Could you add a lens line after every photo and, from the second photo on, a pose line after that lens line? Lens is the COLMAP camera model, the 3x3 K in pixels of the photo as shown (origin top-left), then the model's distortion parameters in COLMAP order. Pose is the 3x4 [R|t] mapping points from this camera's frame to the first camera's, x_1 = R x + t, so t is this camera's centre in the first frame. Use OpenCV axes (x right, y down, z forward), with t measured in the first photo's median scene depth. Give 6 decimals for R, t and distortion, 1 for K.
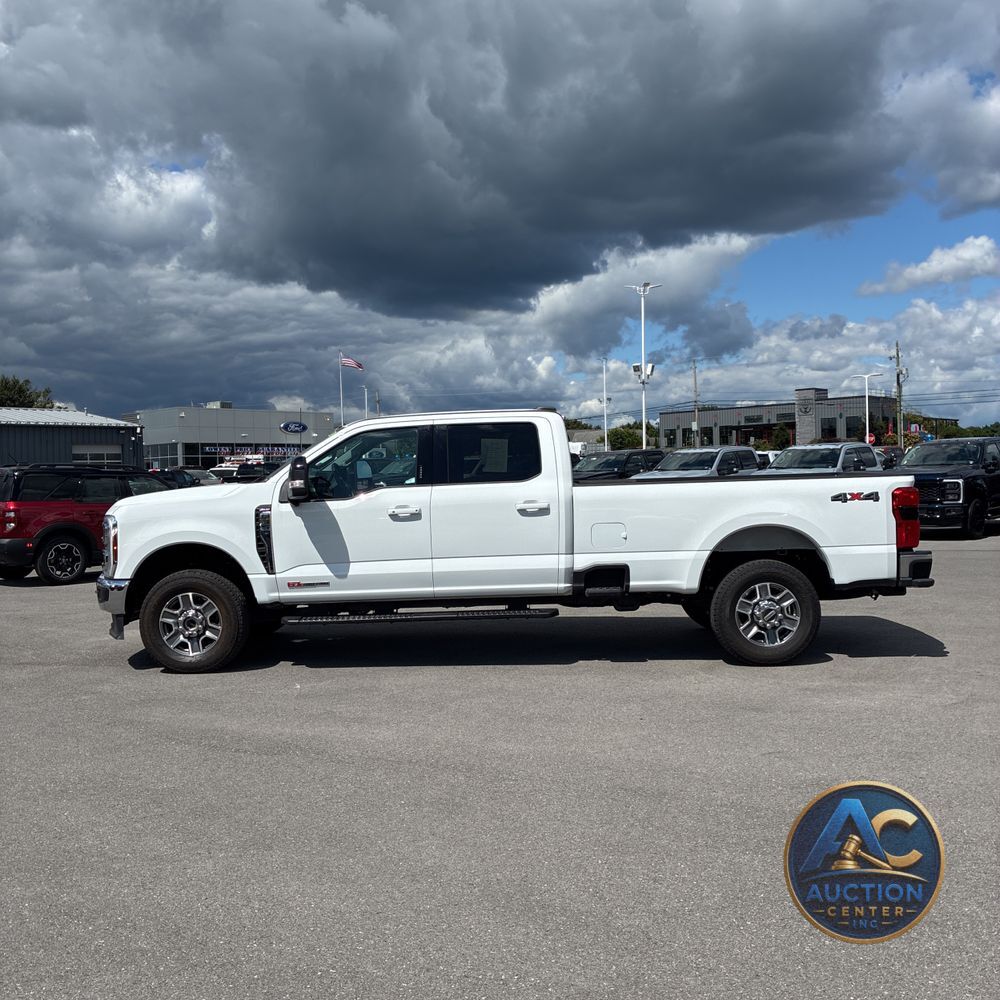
lens RADIAL K [[1043.9, 0, 500.0], [0, 1043.9, 500.0], [0, 0, 1]] dist [0.006819, 0.026880]
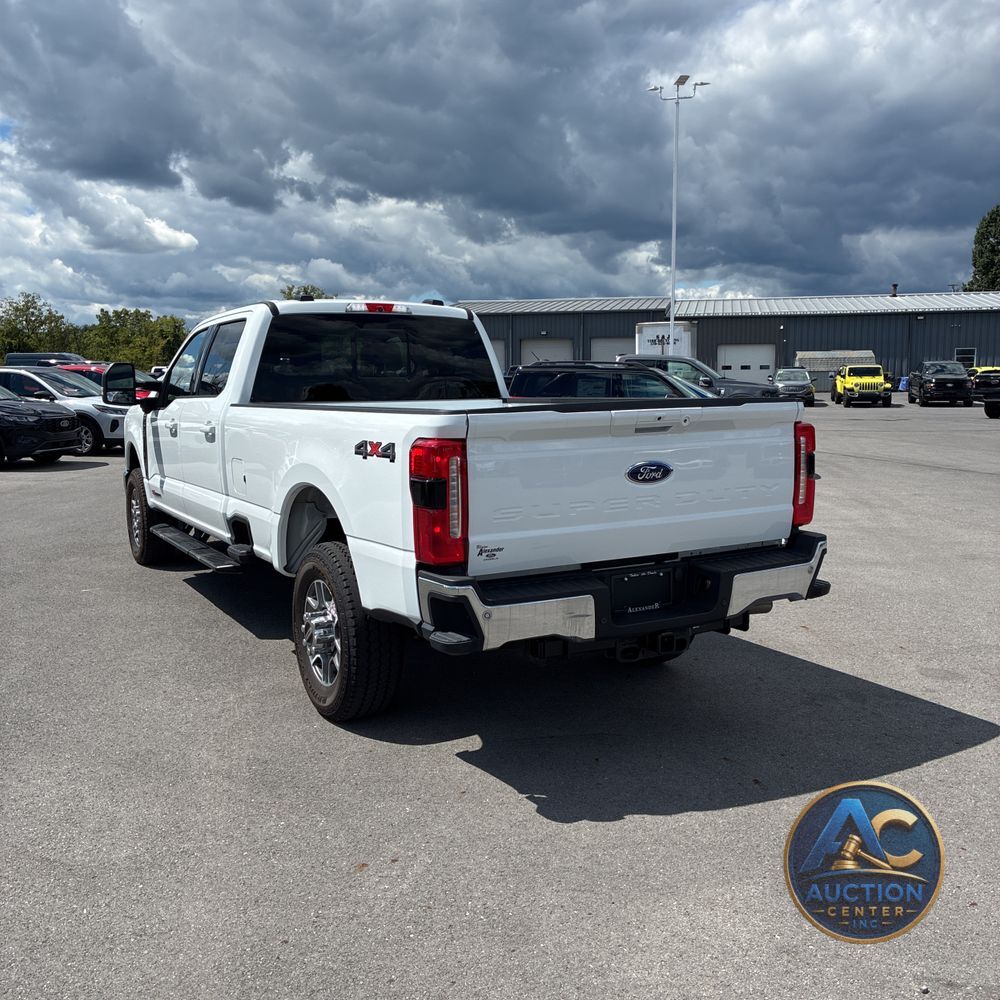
lens RADIAL K [[1063.3, 0, 497.5], [0, 1063.3, 516.9], [0, 0, 1]] dist [0.053223, 0.006234]
pose [[0.485473, 0.133398, -0.864014, 0.478616], [-0.029103, 0.990208, 0.136529, -0.025347], [0.873767, -0.041135, 0.484602, 0.456807]]
